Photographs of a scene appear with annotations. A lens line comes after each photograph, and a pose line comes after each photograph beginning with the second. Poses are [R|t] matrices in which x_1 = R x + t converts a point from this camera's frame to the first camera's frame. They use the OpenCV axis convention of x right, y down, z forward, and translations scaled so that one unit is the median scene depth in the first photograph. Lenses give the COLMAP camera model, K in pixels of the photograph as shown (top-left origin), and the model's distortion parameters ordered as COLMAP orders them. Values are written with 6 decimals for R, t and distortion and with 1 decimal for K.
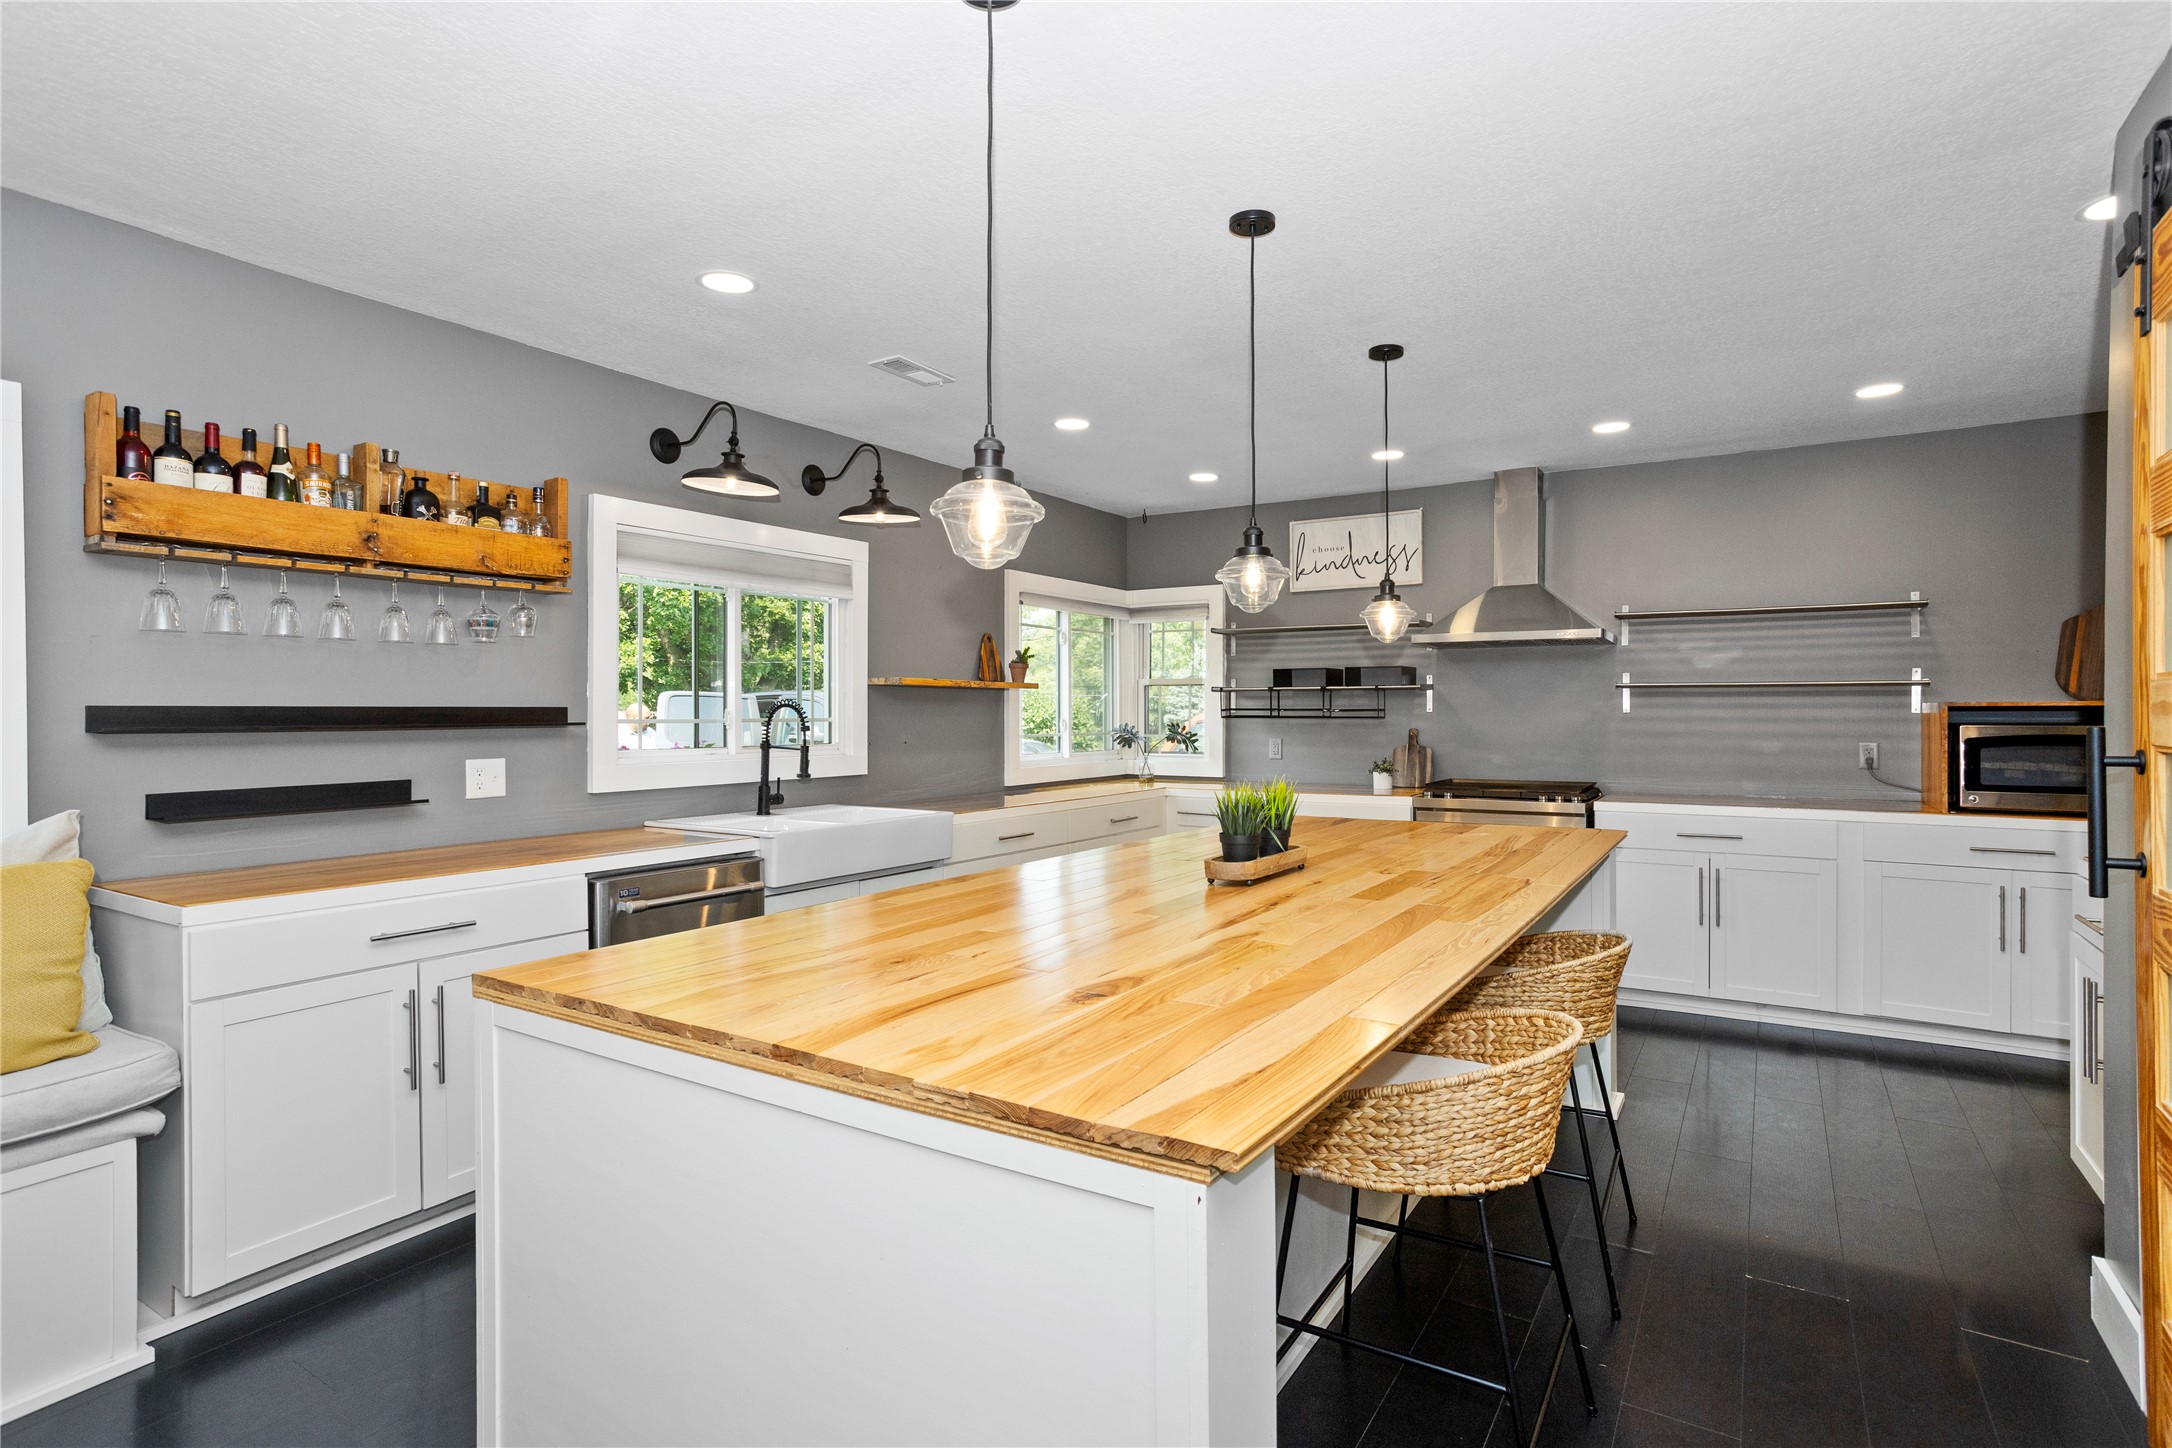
lens RADIAL K [[1061.4, 0, 1103.4], [0, 1061.4, 720.0], [0, 0, 1]] dist [-0.016055, 0.000018]
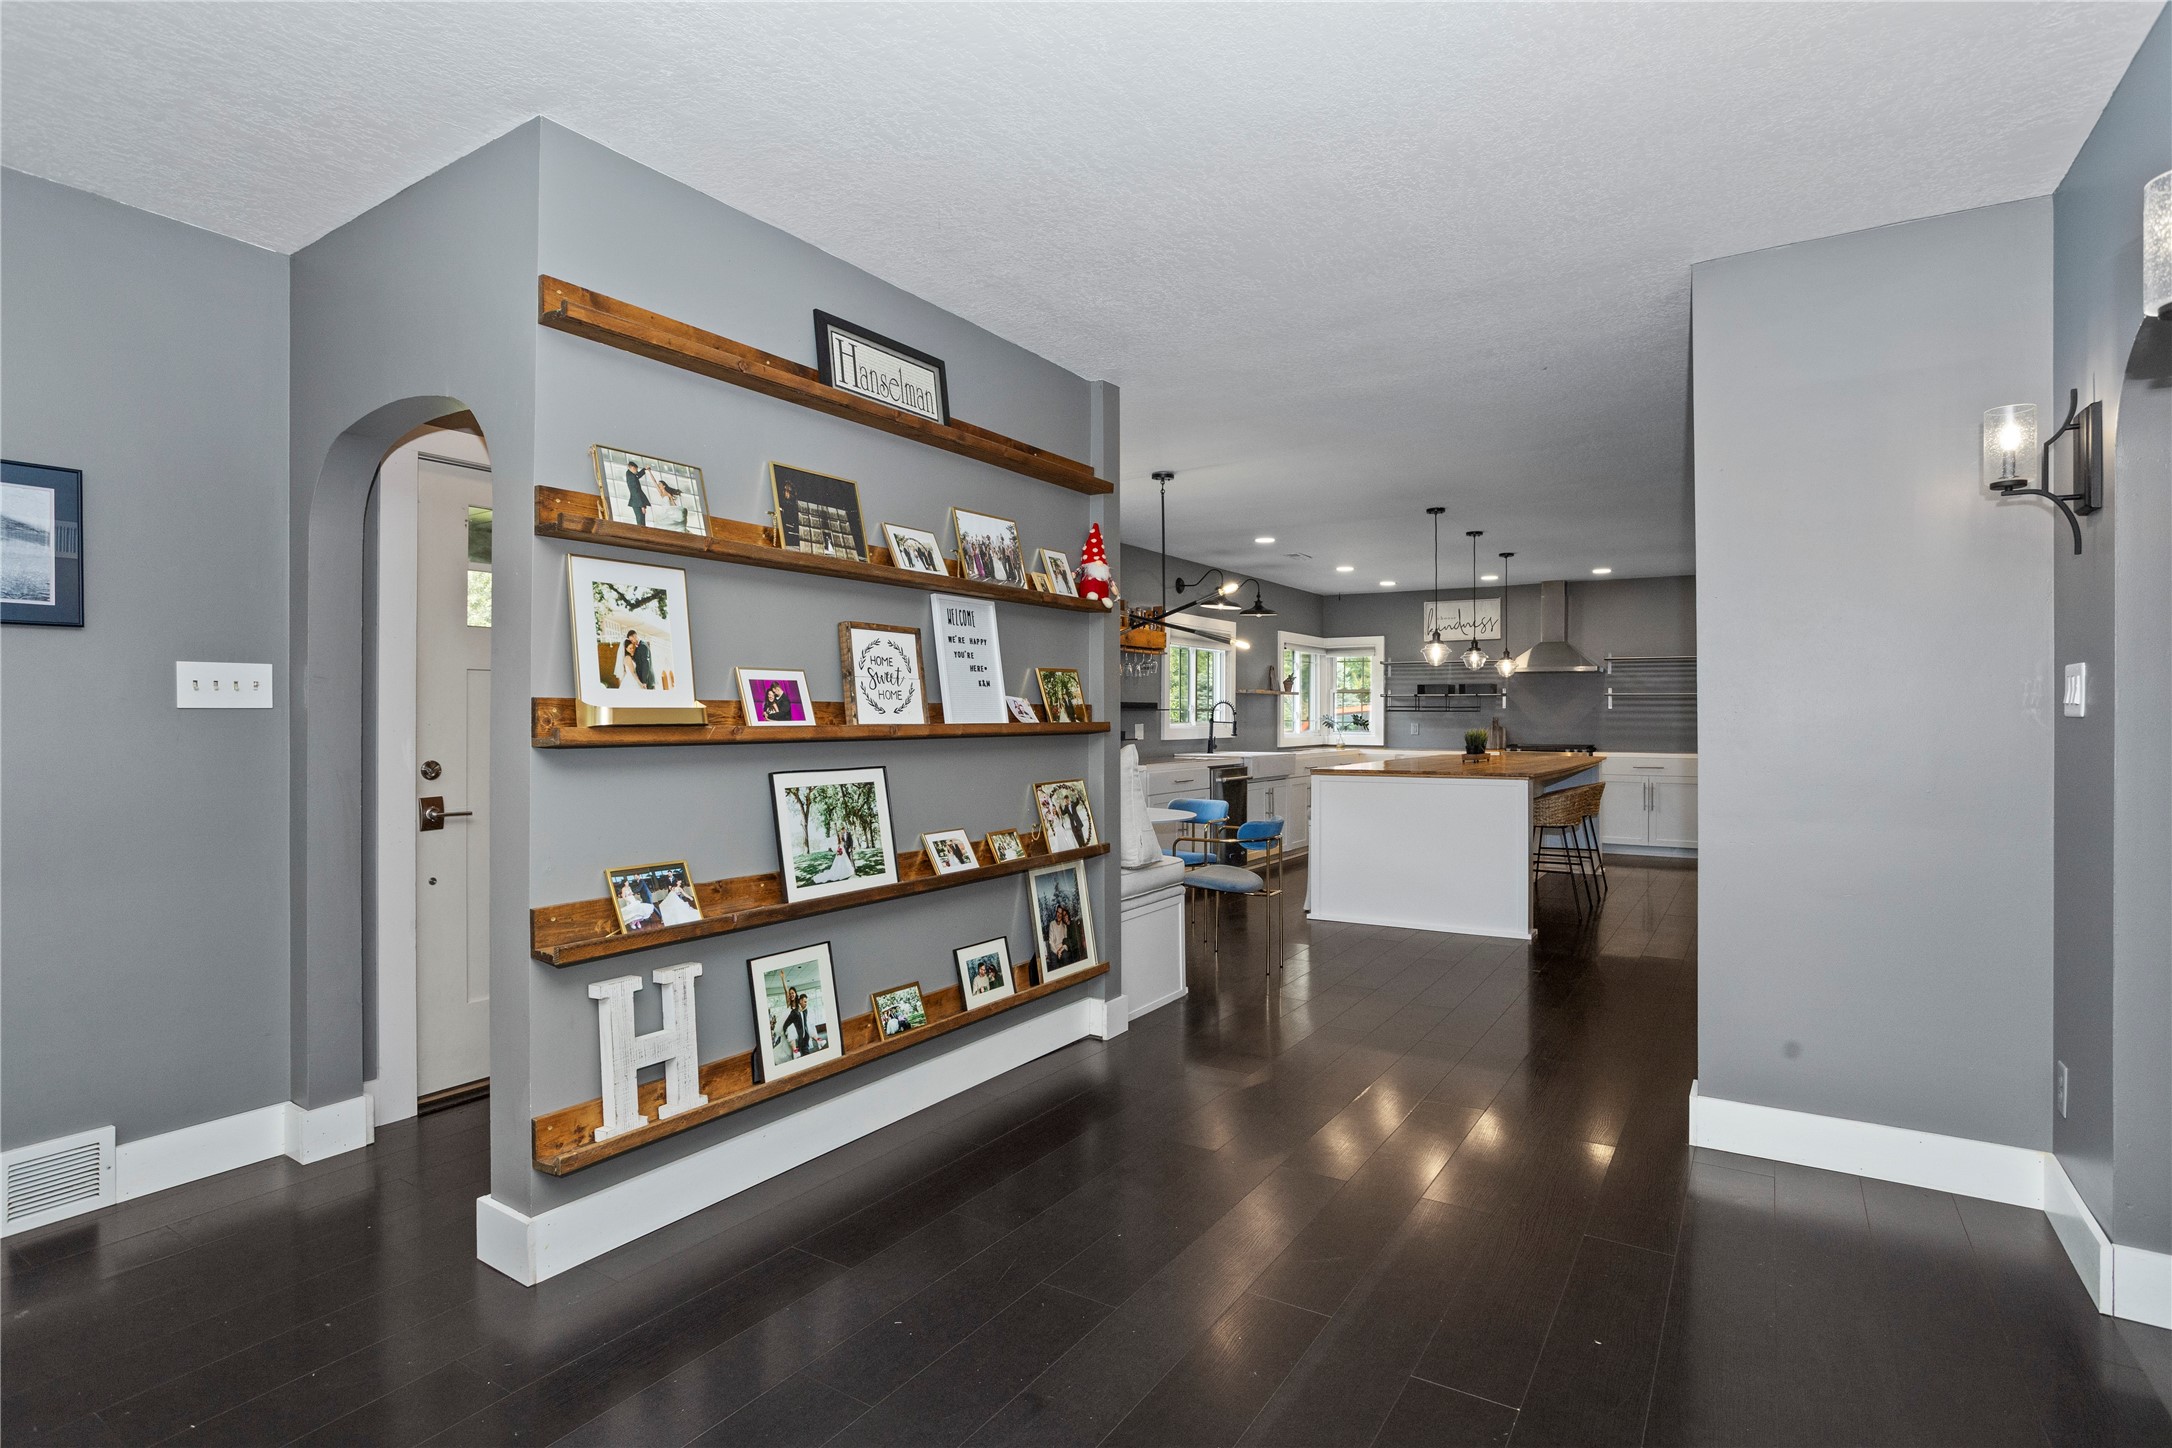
lens RADIAL K [[1058.5, 0, 1074.9], [0, 1058.5, 711.6], [0, 0, 1]] dist [-0.029688, 0.003394]
pose [[0.999824, 0.002962, -0.018503, -0.517583], [-0.003171, 0.999931, -0.011324, 0.027292], [0.018468, 0.011381, 0.999765, -1.082585]]
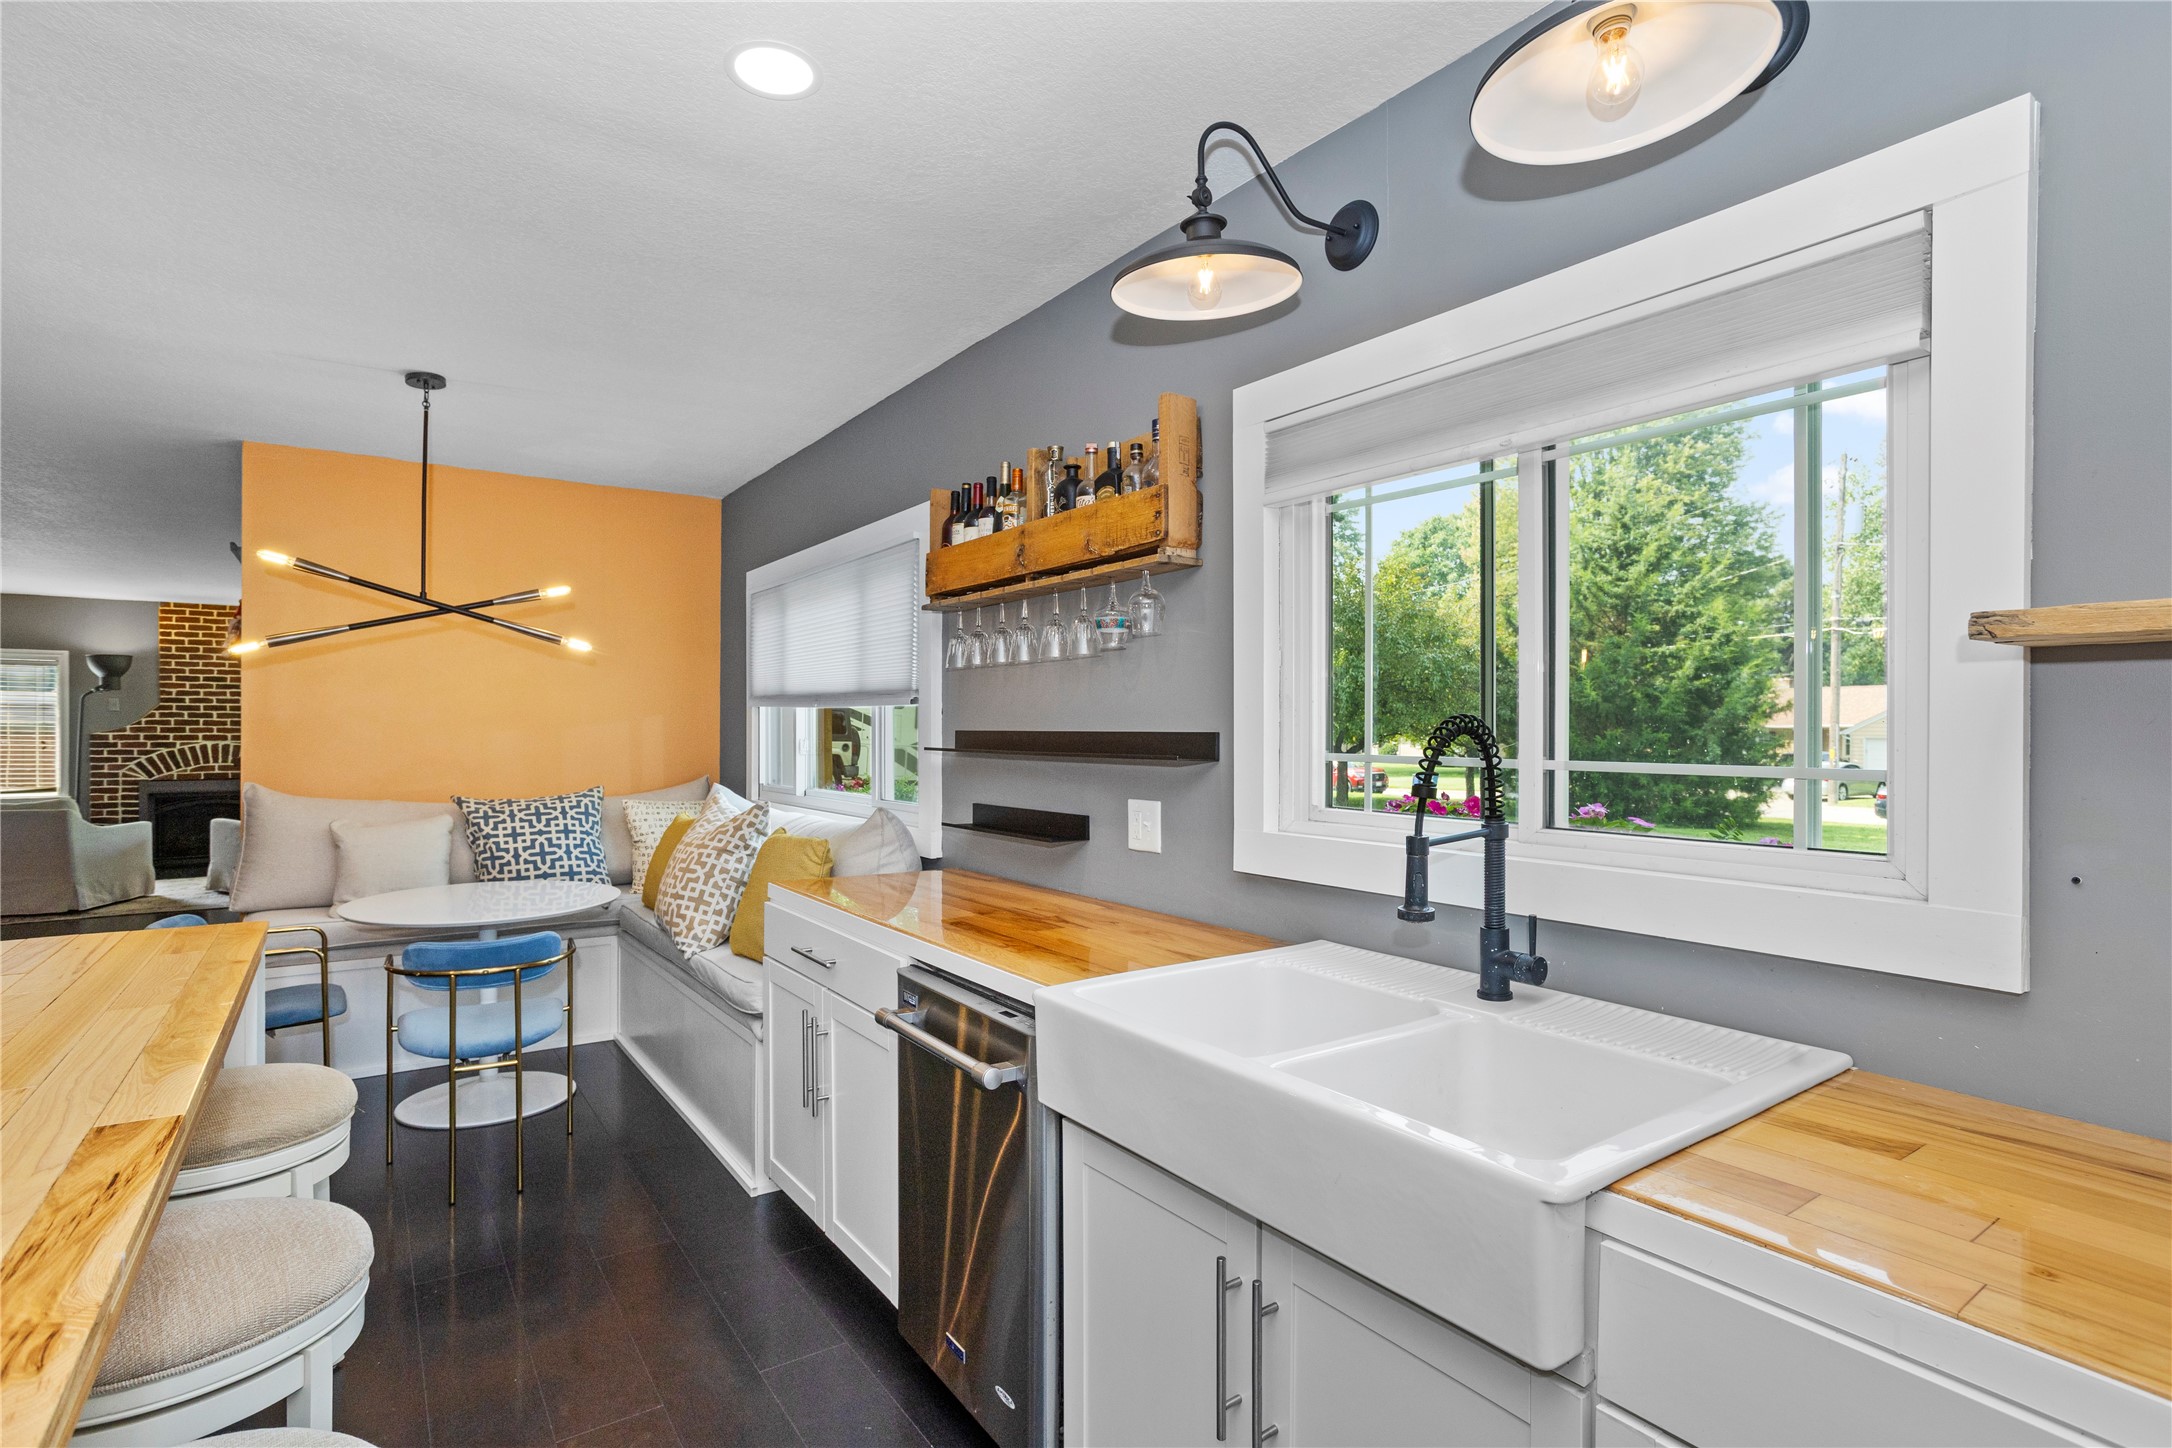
lens RADIAL K [[1061.4, 0, 1084.6], [0, 1061.4, 724.8], [0, 0, 1]] dist [-0.016055, 0.000018]
pose [[-0.375941, -0.007096, -0.926617, 0.105353], [-0.011120, 0.999933, -0.003146, -0.010899], [0.926577, 0.009121, -0.375994, 0.936879]]
